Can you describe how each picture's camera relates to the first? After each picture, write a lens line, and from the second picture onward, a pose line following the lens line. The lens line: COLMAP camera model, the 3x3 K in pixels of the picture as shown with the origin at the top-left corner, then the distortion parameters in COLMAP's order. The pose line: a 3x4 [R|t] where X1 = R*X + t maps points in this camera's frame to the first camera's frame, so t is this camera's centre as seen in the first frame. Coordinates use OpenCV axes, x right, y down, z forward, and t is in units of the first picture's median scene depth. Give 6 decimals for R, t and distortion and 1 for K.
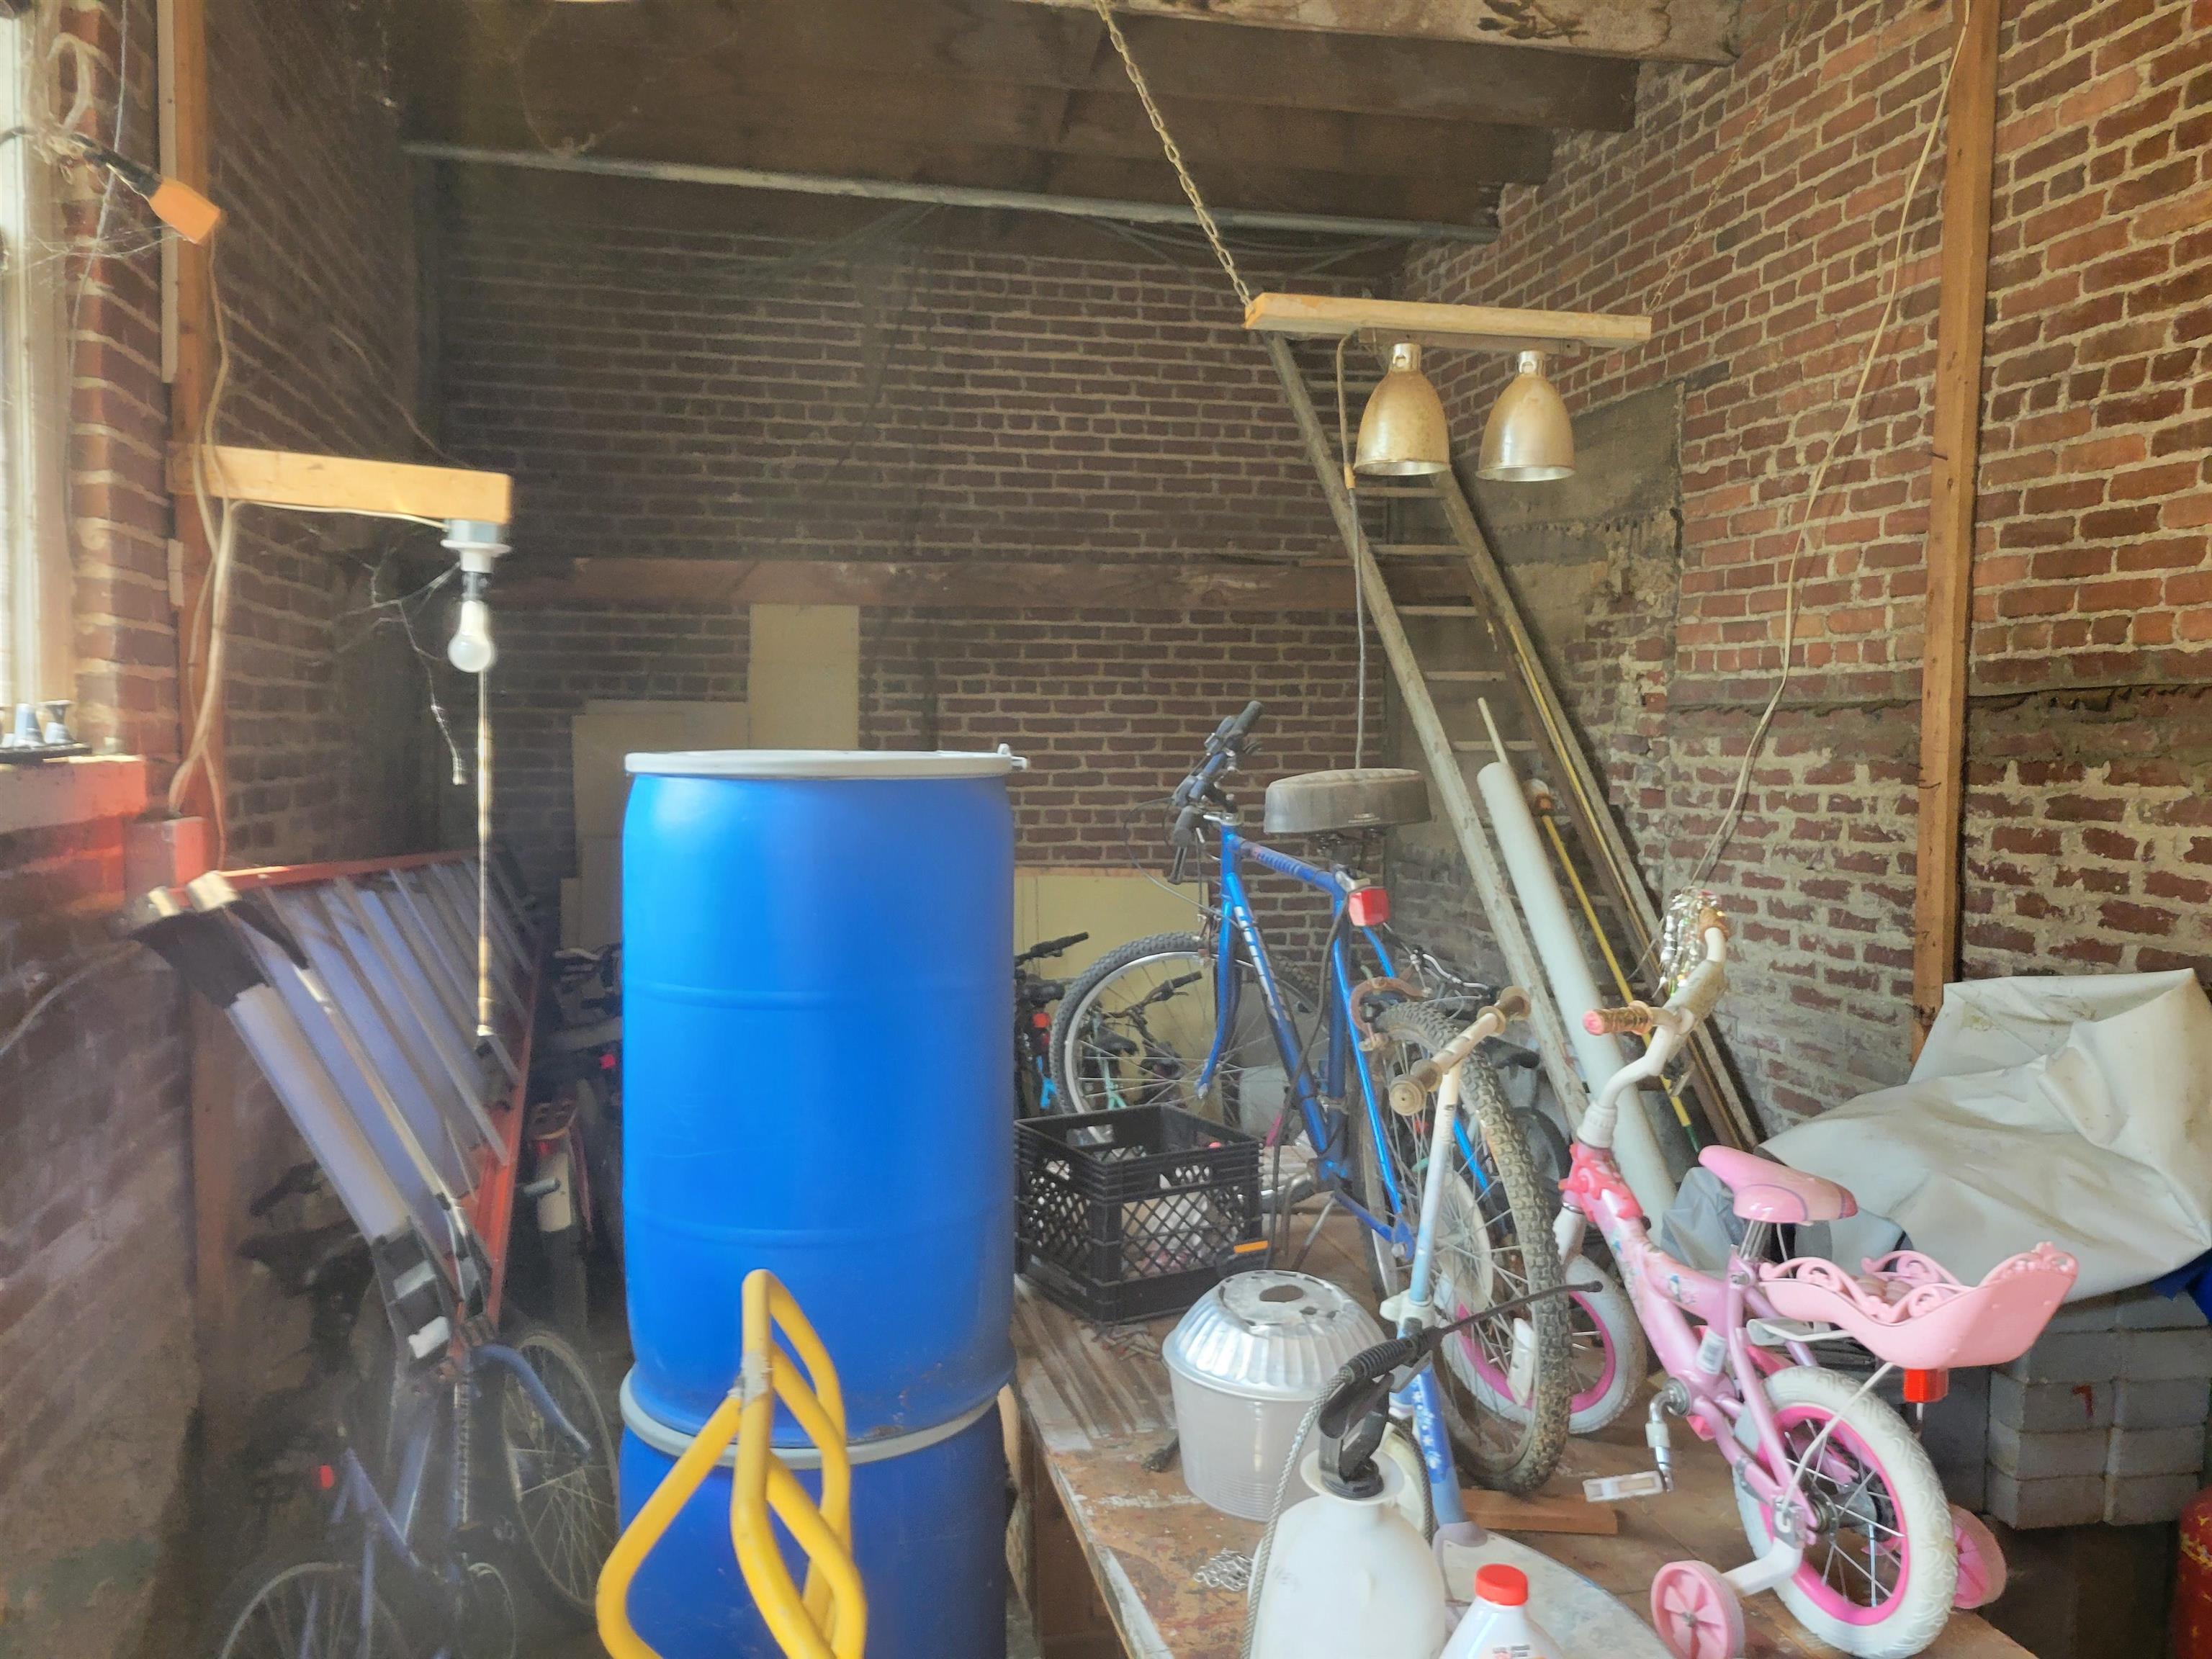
lens RADIAL K [[1670.4, 0, 1109.6], [0, 1670.4, 839.3], [0, 0, 1]] dist [0.042572, -0.027785]
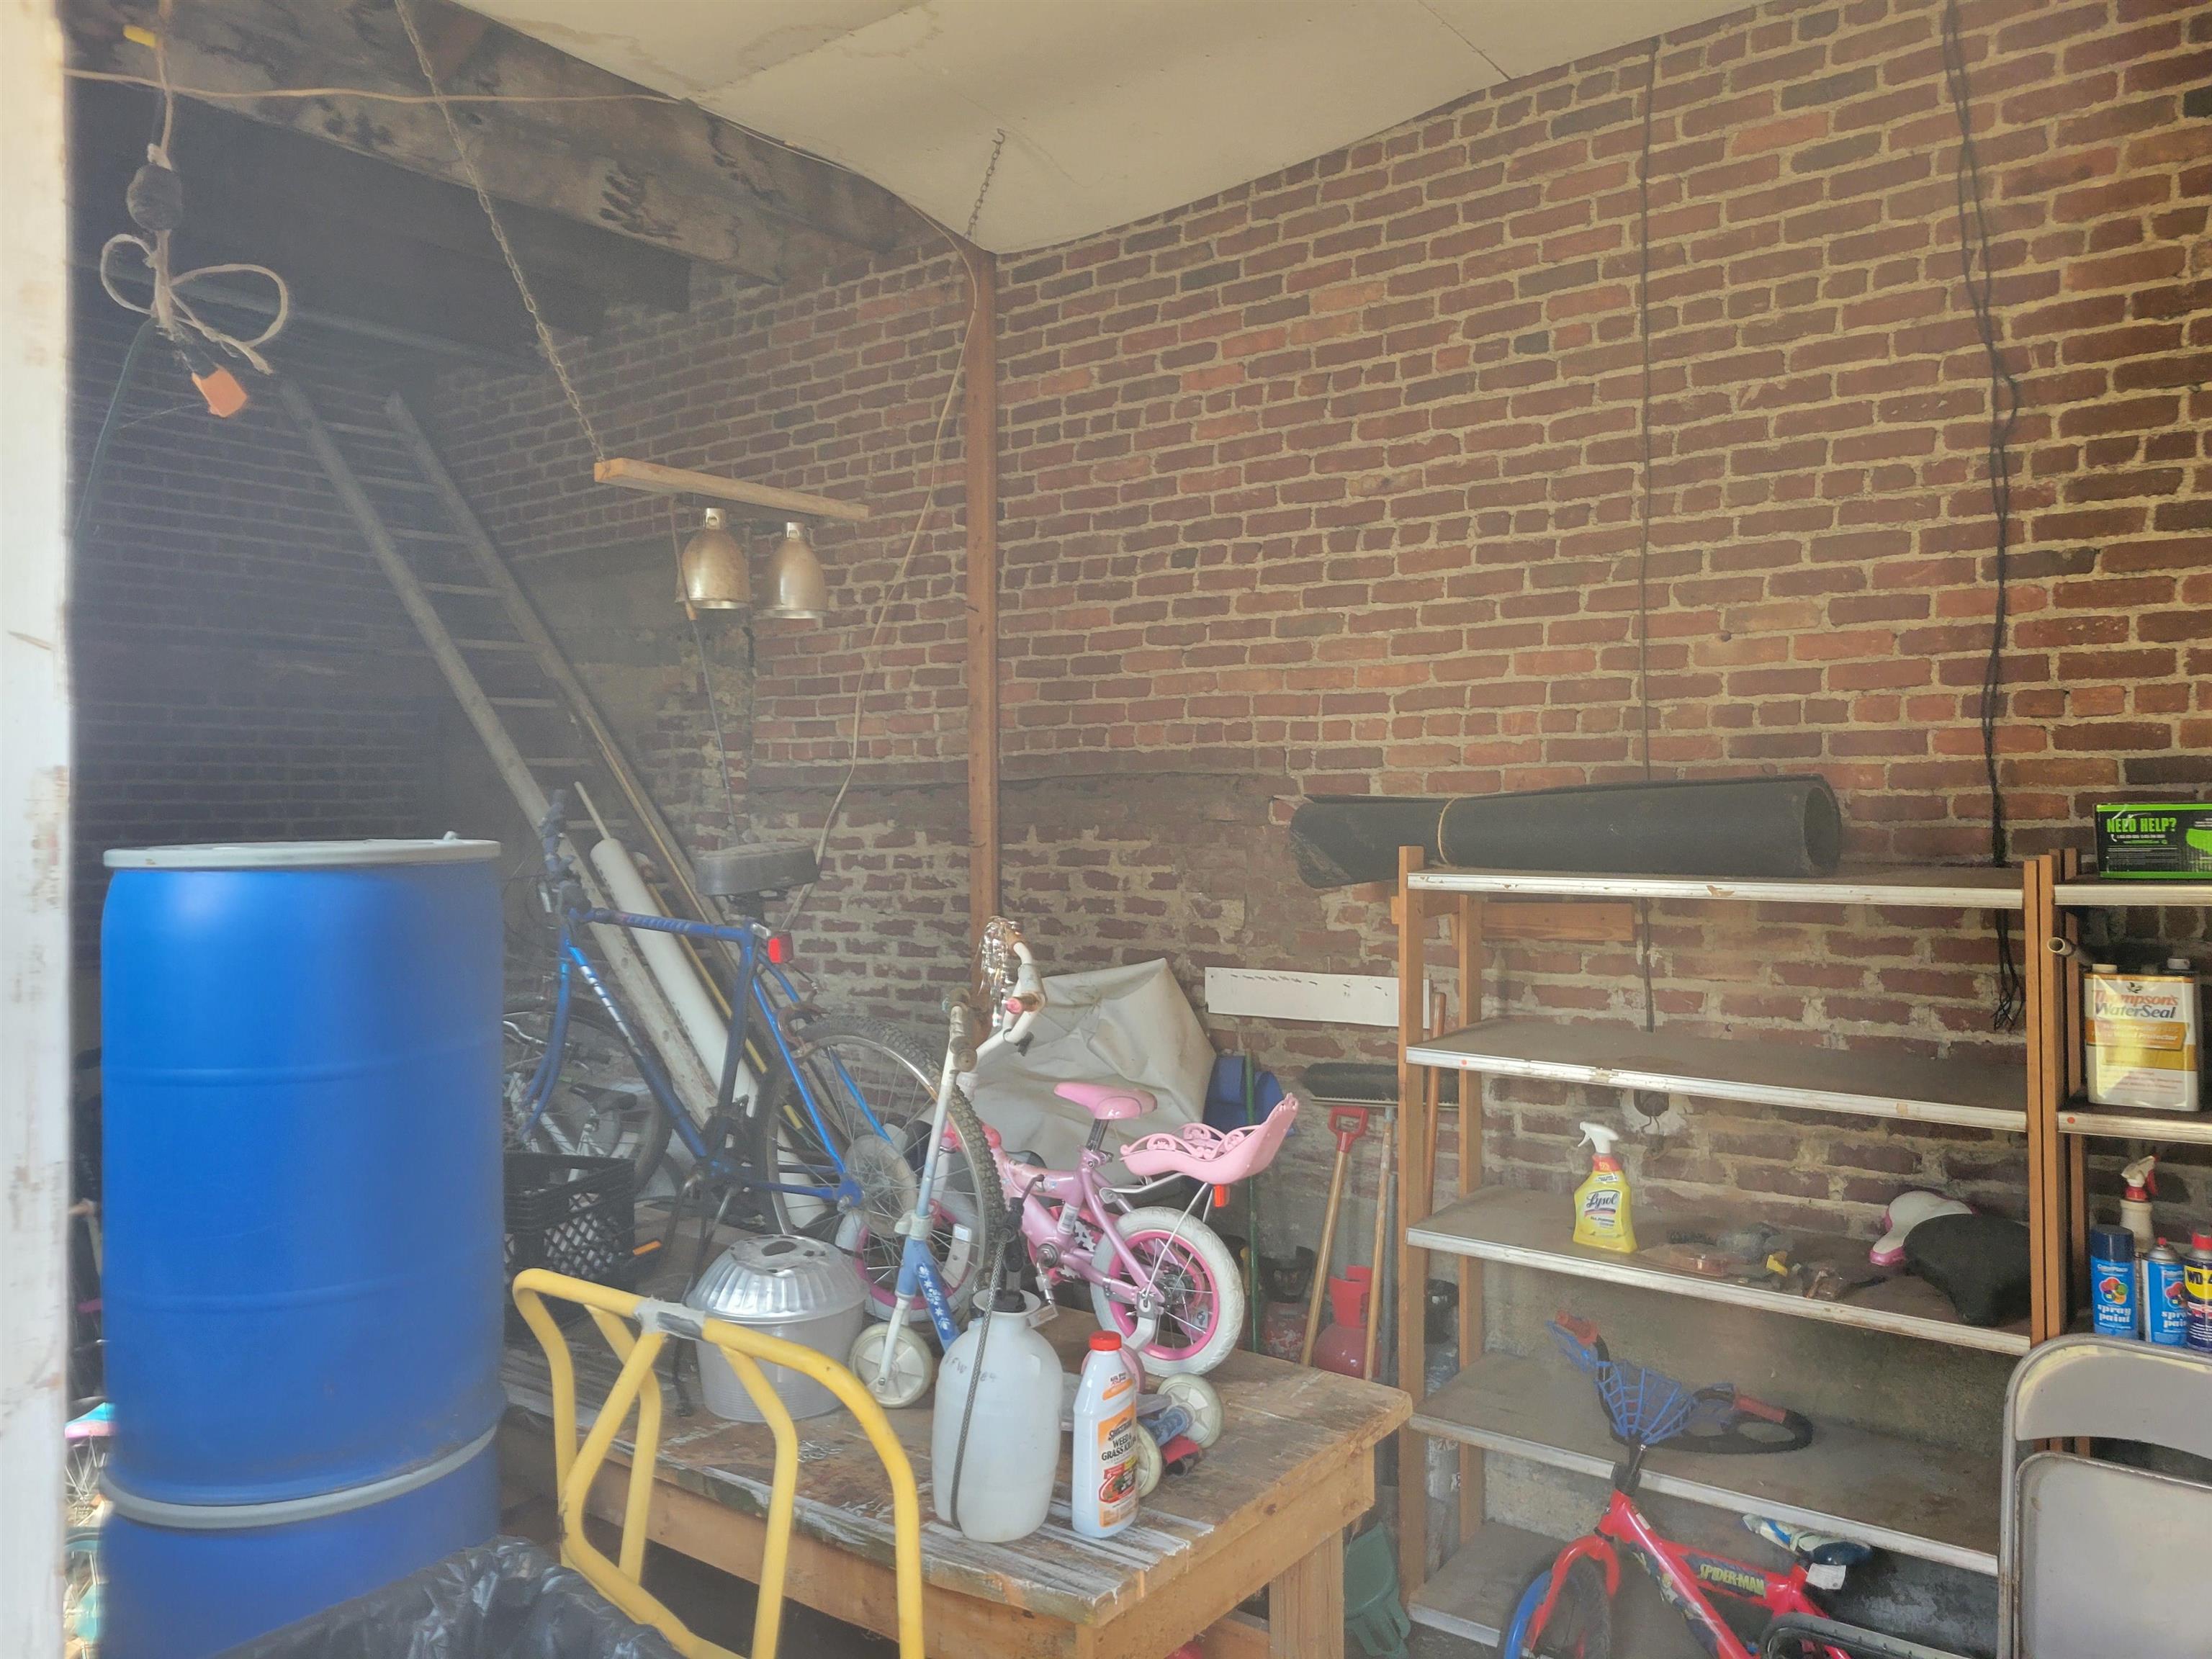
lens RADIAL K [[1670.4, 0, 1104.4], [0, 1670.4, 813.9], [0, 0, 1]] dist [0.042572, -0.027785]
pose [[0.754456, -0.019249, 0.656068, -0.325721], [0.058455, 0.997568, -0.037953, 0.000169], [-0.653742, 0.066984, 0.753747, -0.096490]]
